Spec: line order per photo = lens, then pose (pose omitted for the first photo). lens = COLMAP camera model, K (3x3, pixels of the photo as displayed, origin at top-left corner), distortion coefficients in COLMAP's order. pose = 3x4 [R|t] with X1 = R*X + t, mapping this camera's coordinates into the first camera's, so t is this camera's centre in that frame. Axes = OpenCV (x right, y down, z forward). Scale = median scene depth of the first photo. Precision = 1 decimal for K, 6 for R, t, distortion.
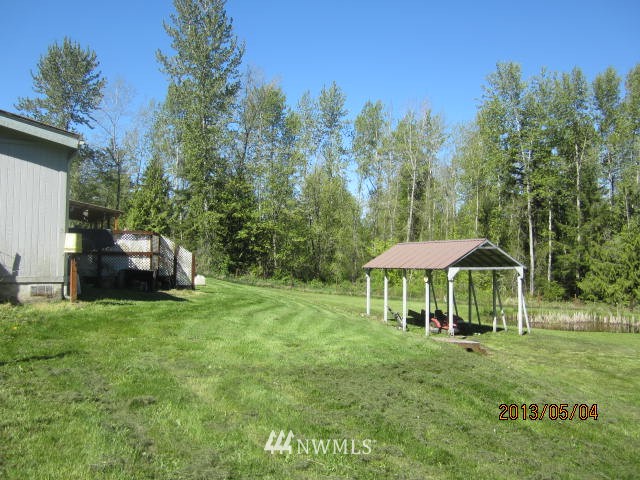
lens RADIAL K [[527.1, 0, 320.0], [0, 527.1, 240.0], [0, 0, 1]] dist [-0.001341, -0.006366]
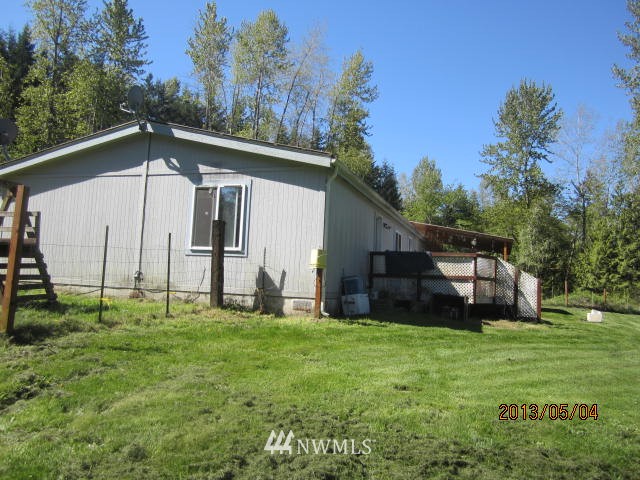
lens RADIAL K [[527.1, 0, 320.0], [0, 527.1, 240.0], [0, 0, 1]] dist [-0.001341, -0.006366]
pose [[0.648101, -0.047943, -0.760044, 0.079954], [-0.005967, 0.997666, -0.068019, 0.009920], [0.761531, 0.048618, 0.646302, 0.090527]]
